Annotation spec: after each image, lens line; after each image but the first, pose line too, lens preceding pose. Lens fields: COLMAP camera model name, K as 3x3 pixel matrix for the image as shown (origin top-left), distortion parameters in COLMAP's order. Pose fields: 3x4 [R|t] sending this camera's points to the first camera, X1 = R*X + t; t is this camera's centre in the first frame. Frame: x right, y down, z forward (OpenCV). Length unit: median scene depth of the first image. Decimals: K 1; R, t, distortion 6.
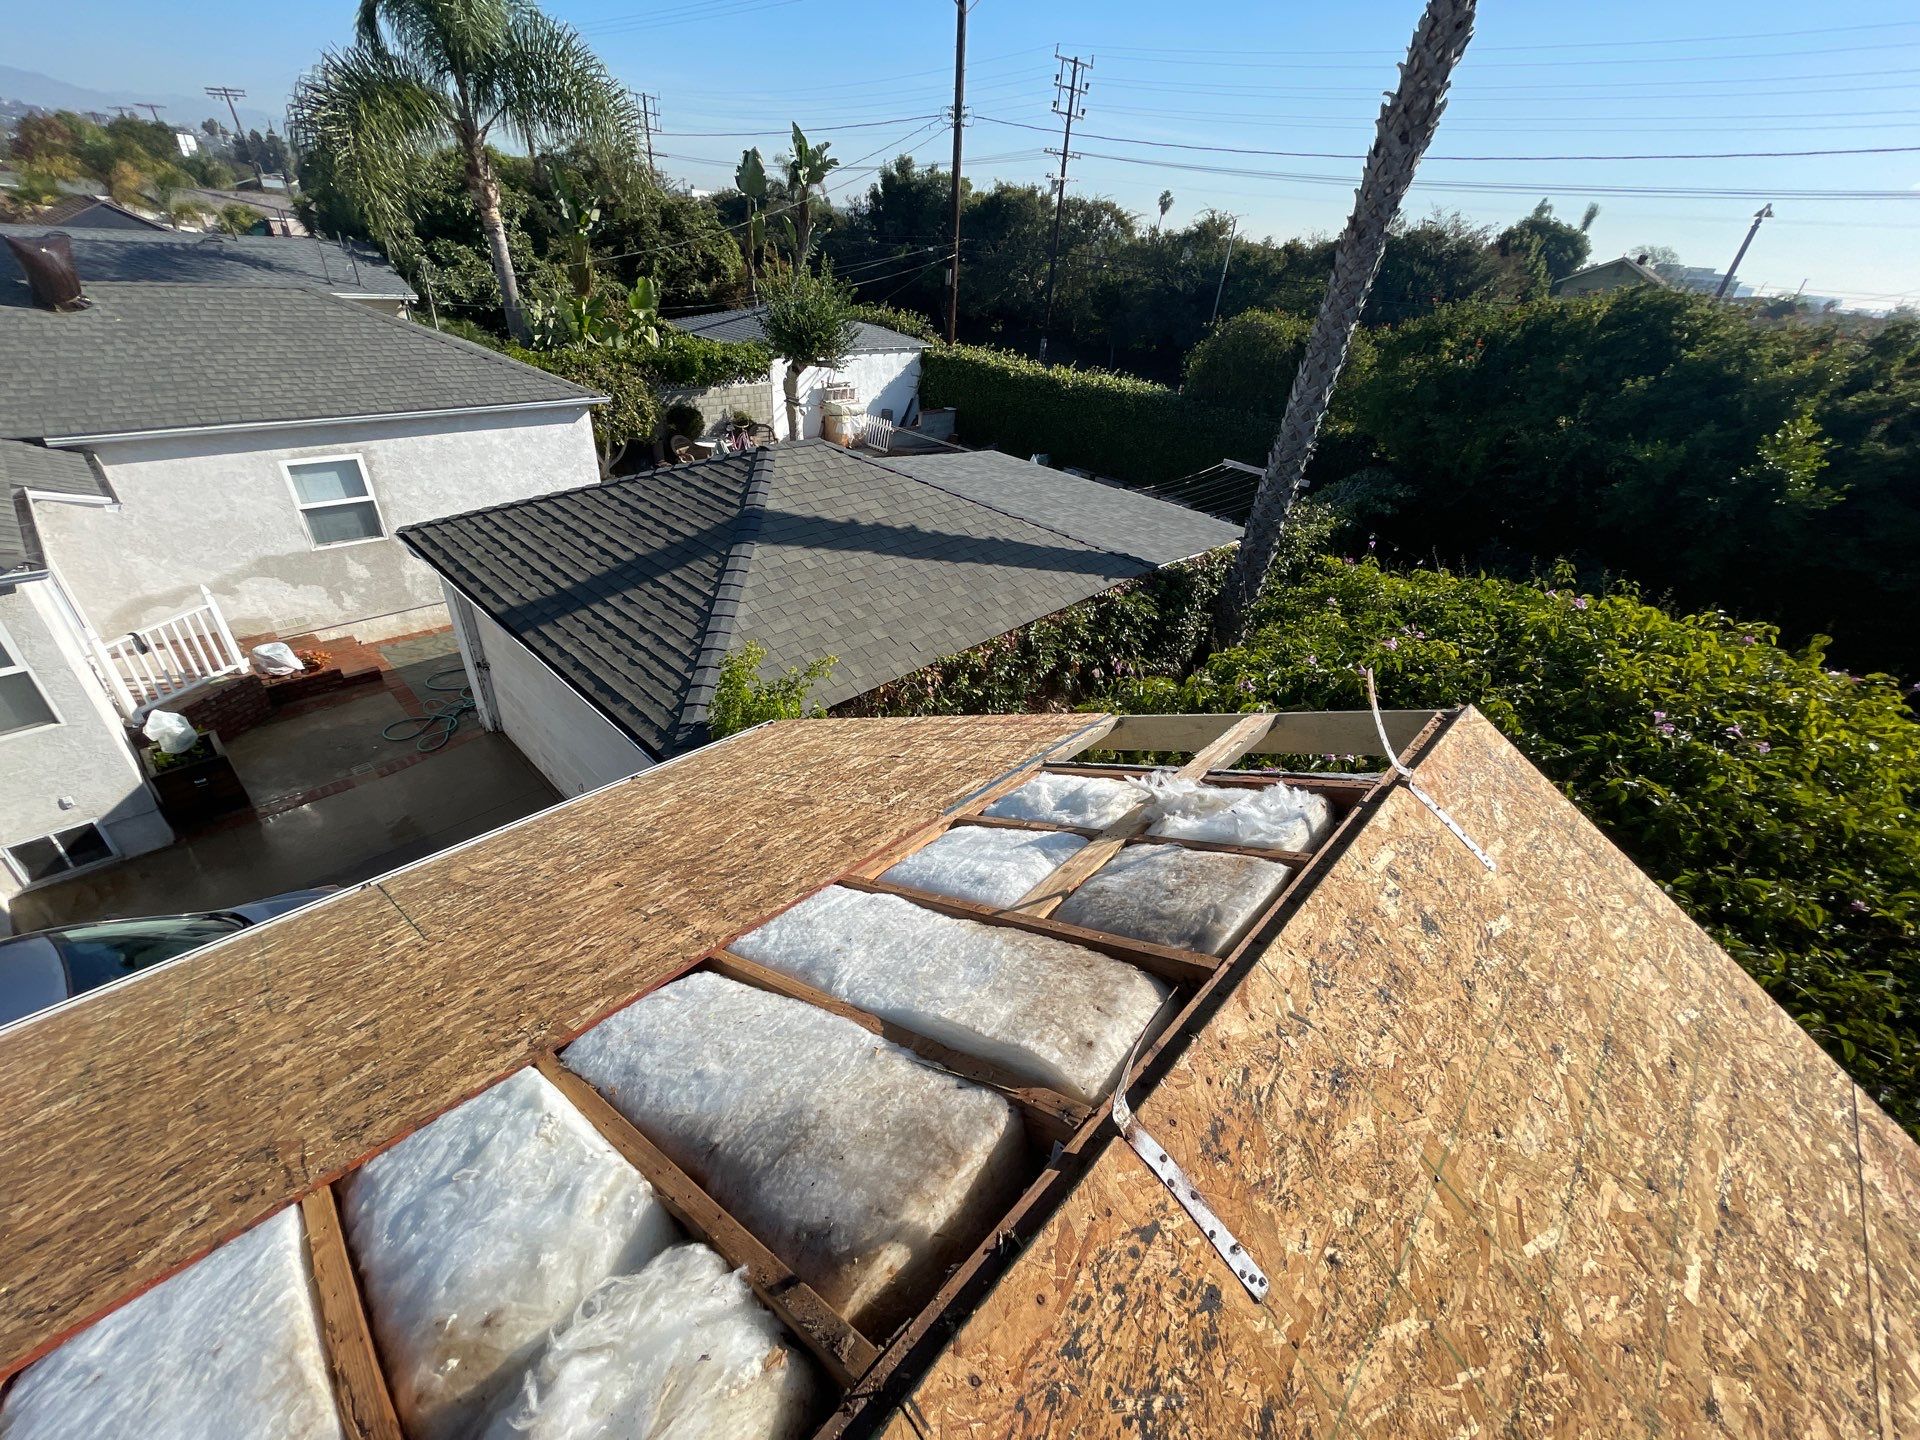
lens RADIAL K [[776.4, 0, 958.8], [0, 776.4, 719.5], [0, 0, 1]] dist [-0.001609, 0.000211]
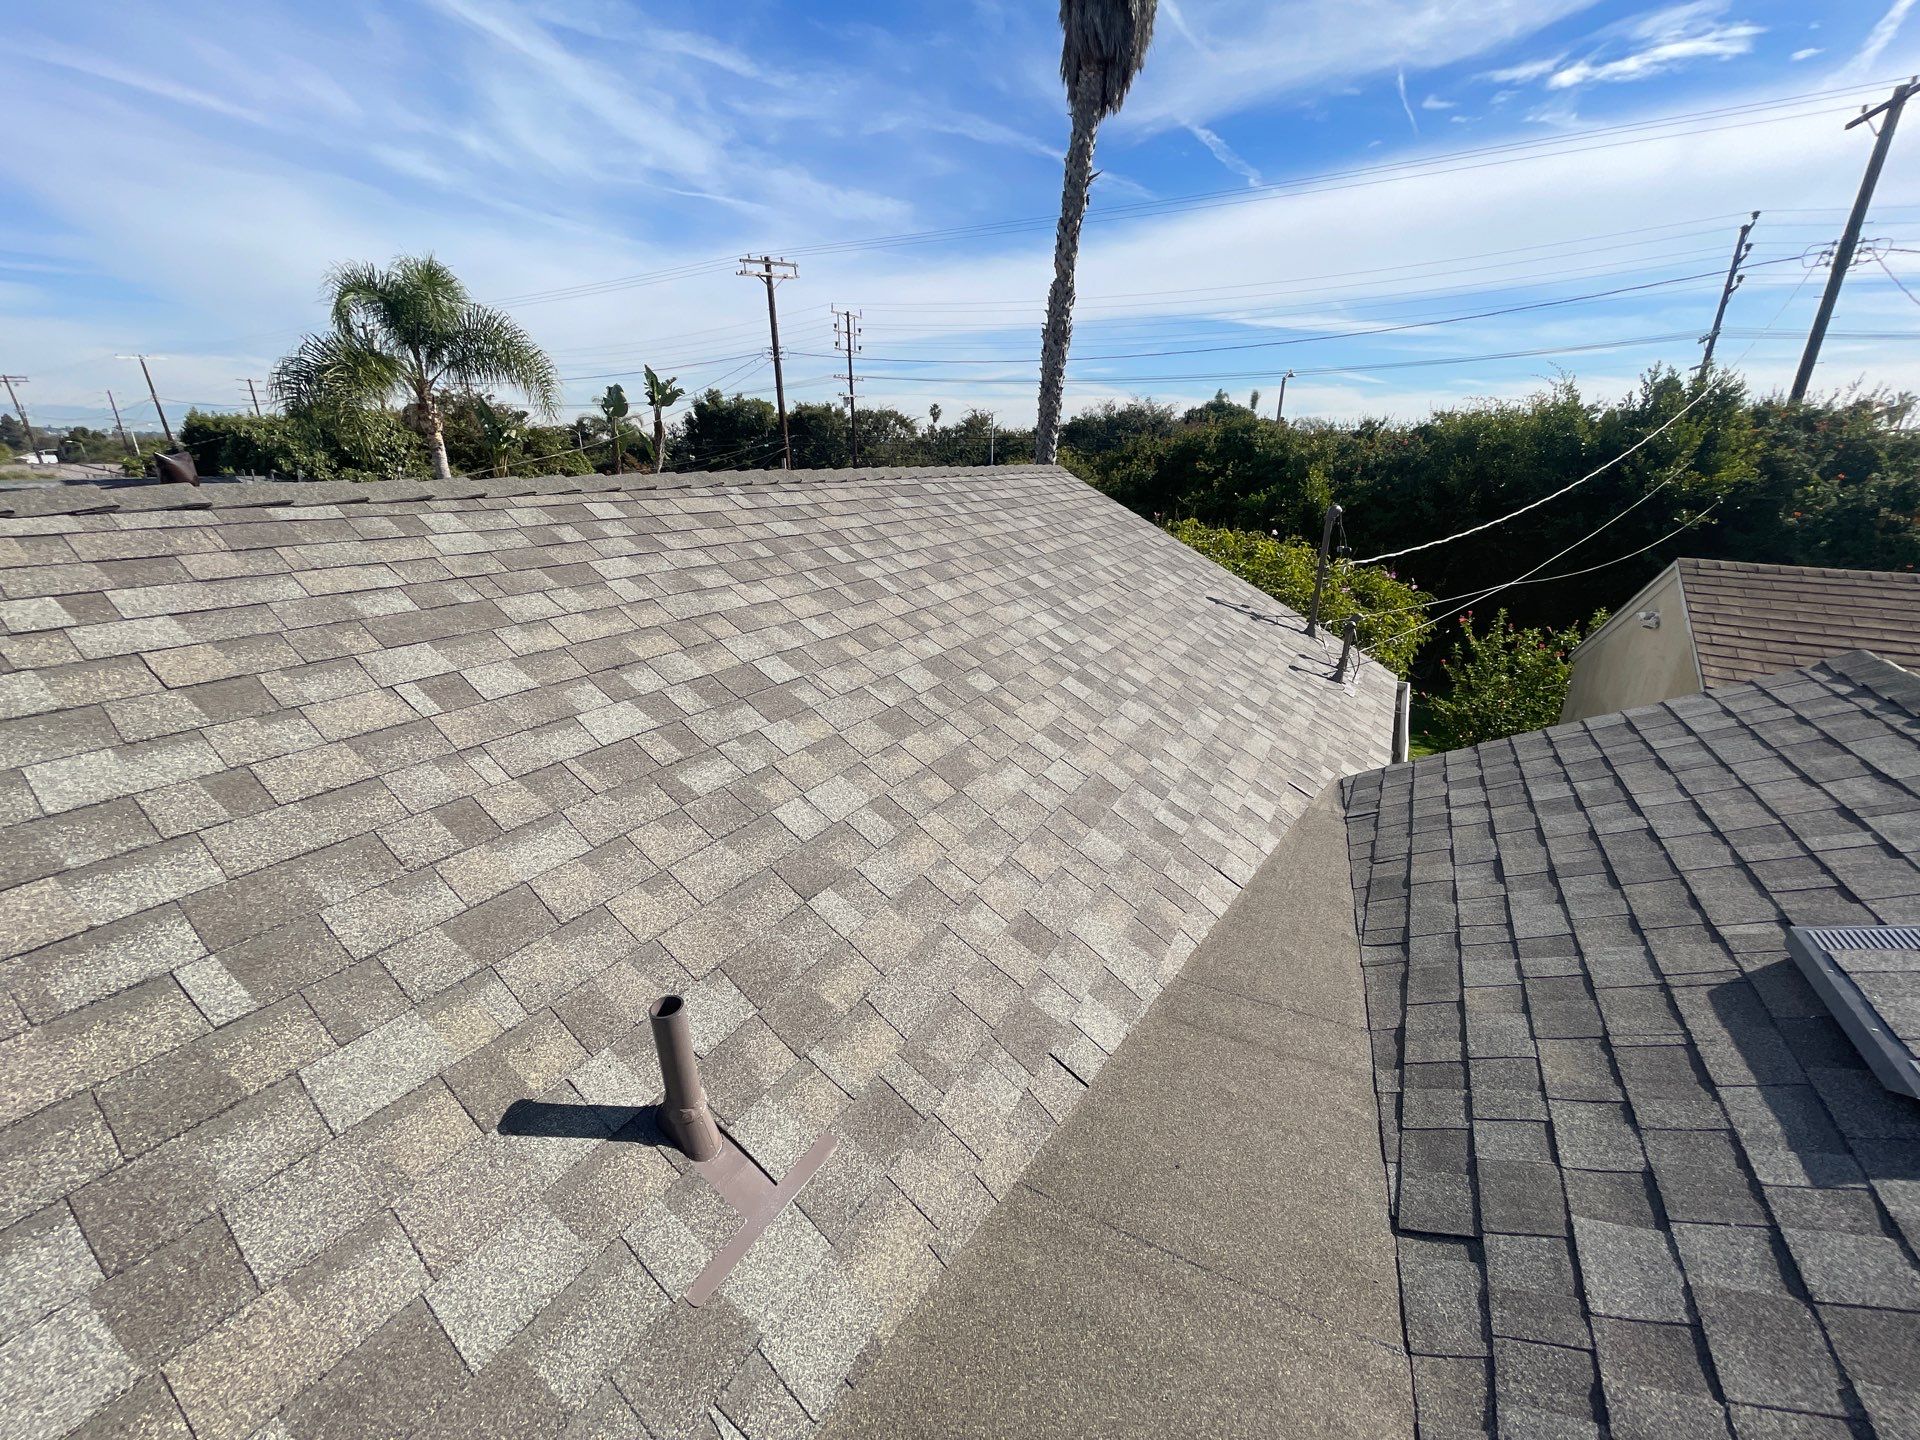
lens RADIAL K [[776.4, 0, 958.8], [0, 776.4, 719.5], [0, 0, 1]] dist [-0.001609, 0.000211]
pose [[0.967477, -0.151503, 0.202569, -0.033302], [0.192042, 0.961131, -0.198360, 0.084558], [-0.164643, 0.230810, 0.958968, -0.104254]]
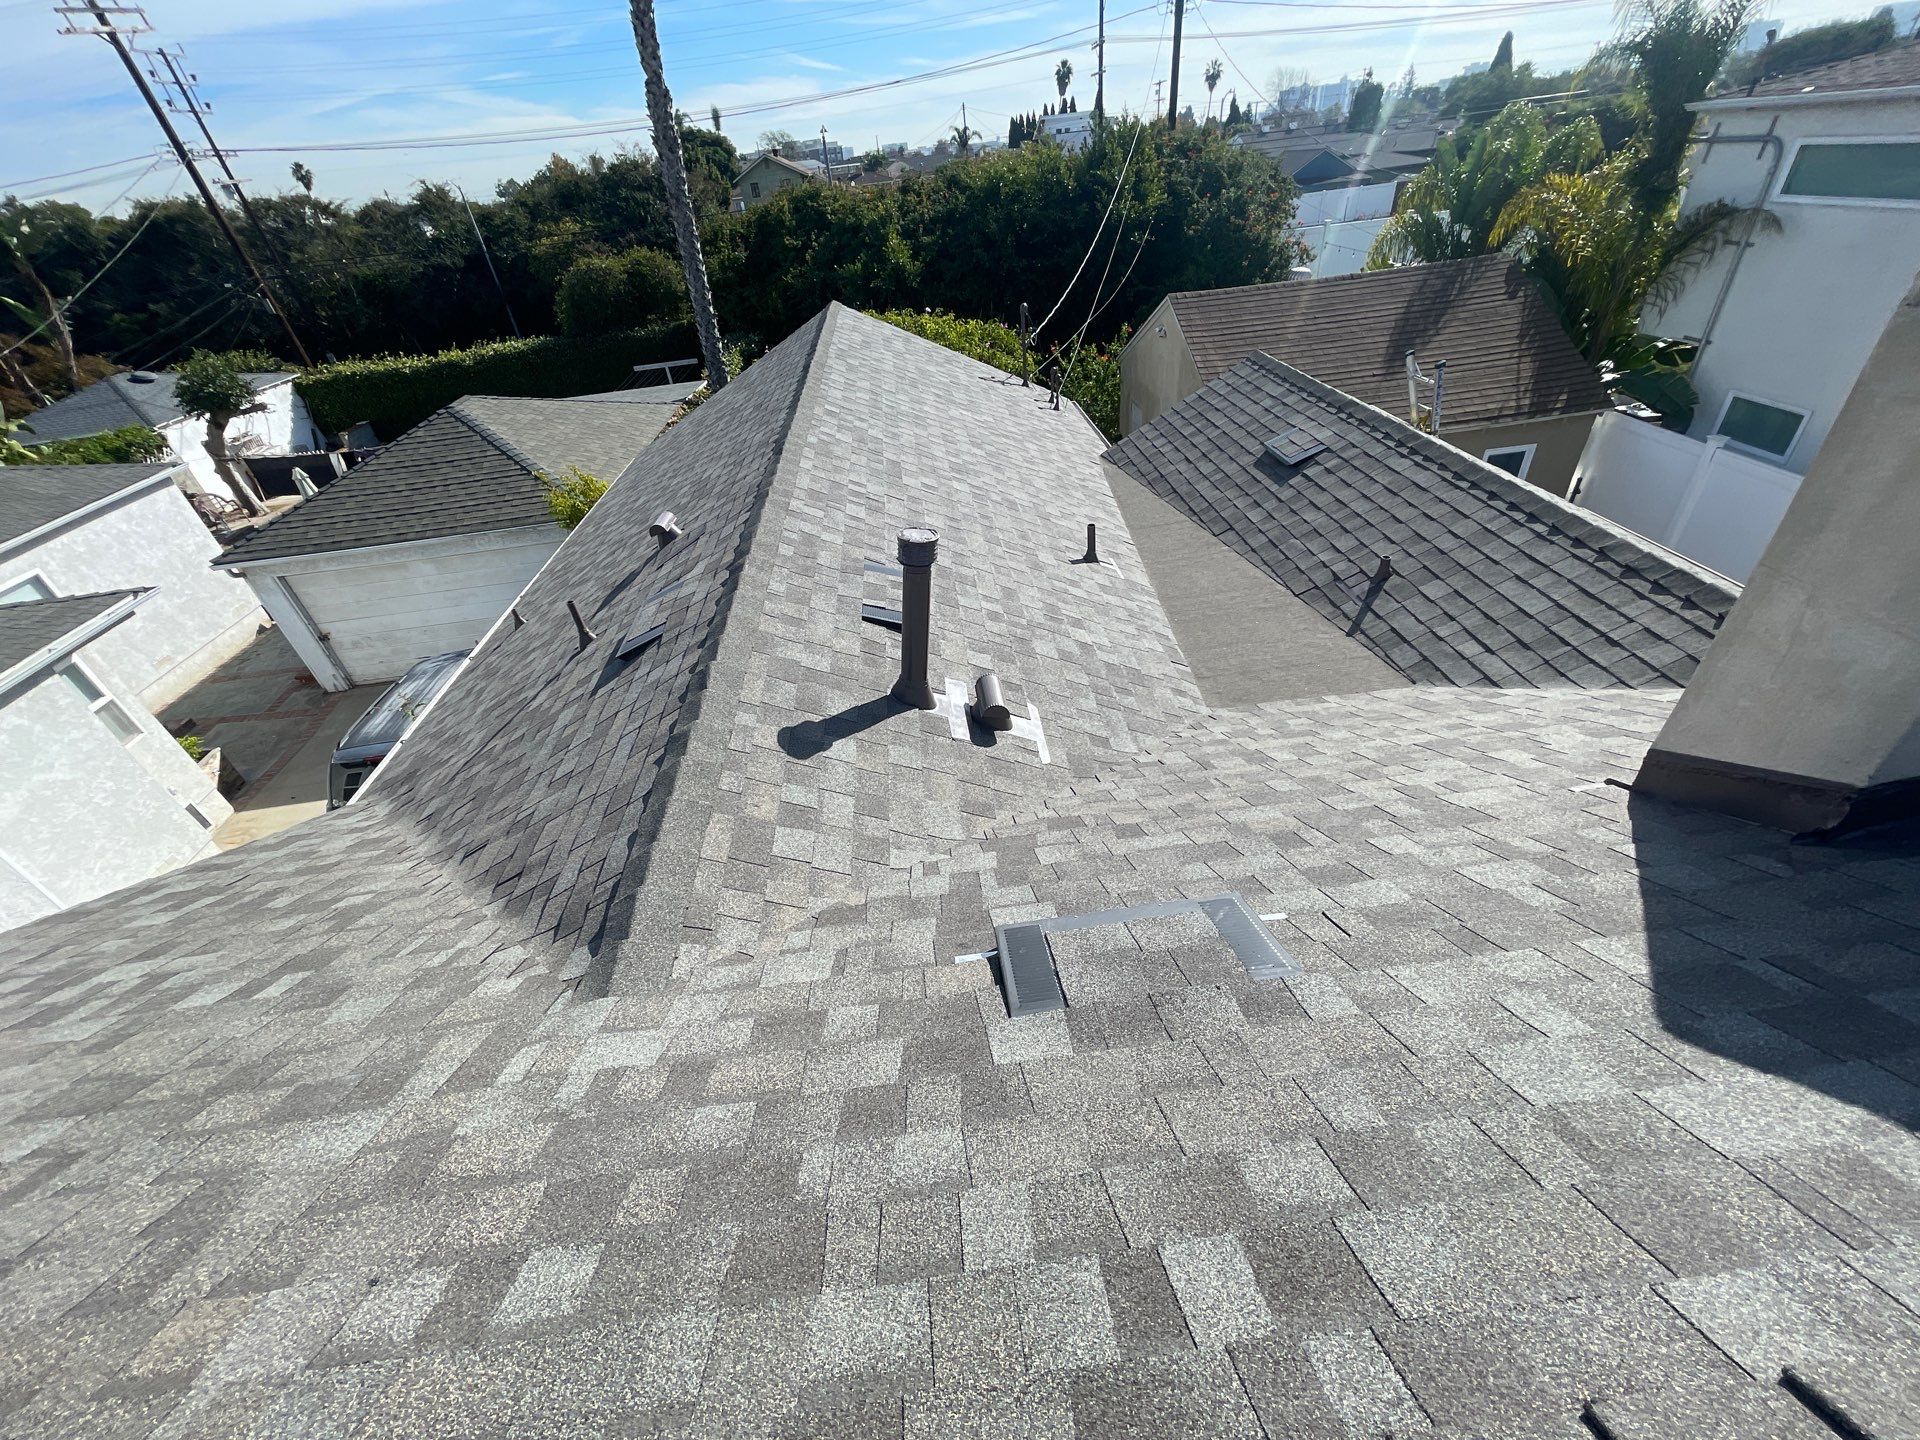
lens RADIAL K [[771.8, 0, 960.9], [0, 771.8, 722.0], [0, 0, 1]] dist [-0.000852, -0.000099]
pose [[0.651480, -0.563195, 0.508316, -0.142891], [0.526597, 0.818011, 0.231416, 0.072278], [-0.546141, 0.116915, 0.829494, -0.163301]]
